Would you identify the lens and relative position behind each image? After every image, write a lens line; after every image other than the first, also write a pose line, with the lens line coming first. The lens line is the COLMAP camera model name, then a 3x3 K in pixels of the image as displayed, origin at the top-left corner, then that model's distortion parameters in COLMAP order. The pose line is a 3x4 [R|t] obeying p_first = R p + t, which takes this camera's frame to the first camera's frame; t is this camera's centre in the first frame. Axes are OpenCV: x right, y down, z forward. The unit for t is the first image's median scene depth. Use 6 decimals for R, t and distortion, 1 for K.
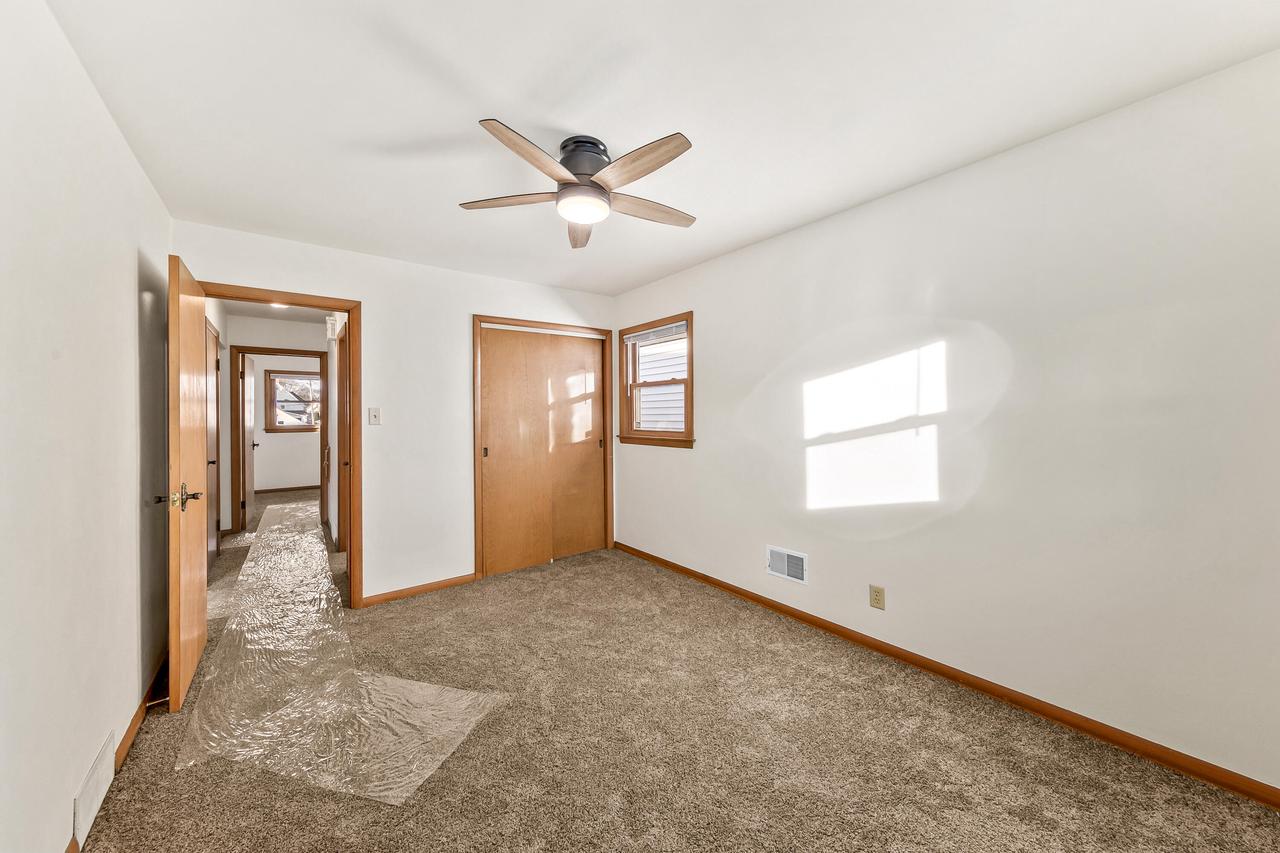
lens RADIAL K [[455.6, 0, 644.7], [0, 455.6, 415.9], [0, 0, 1]] dist [0.000916, 0.000064]
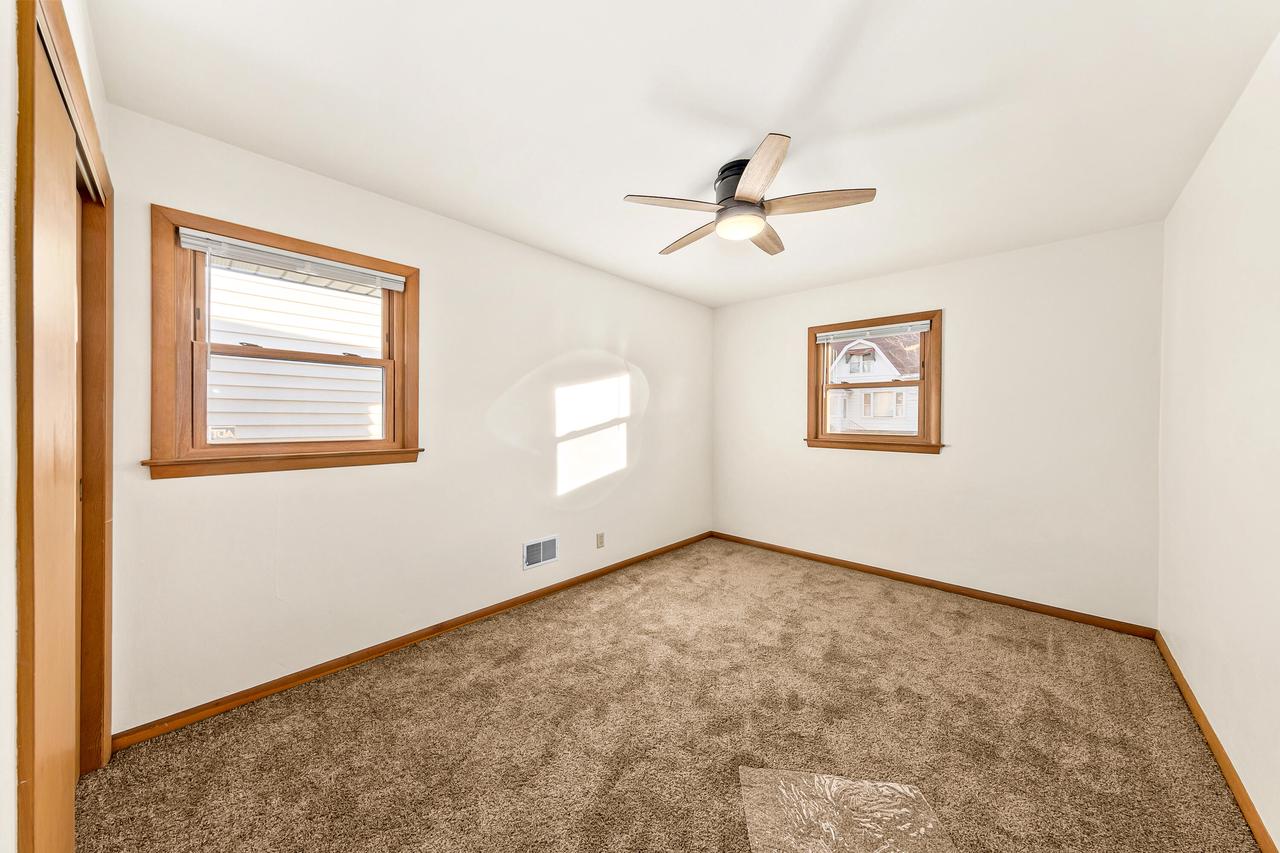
lens RADIAL K [[435.8, 0, 634.3], [0, 435.8, 417.1], [0, 0, 1]] dist [0.001256, -0.000032]
pose [[-0.154475, 0.007678, 0.987967, -0.783308], [-0.002885, 0.999962, -0.008223, 0.008661], [-0.987993, -0.004121, -0.154447, 0.962707]]
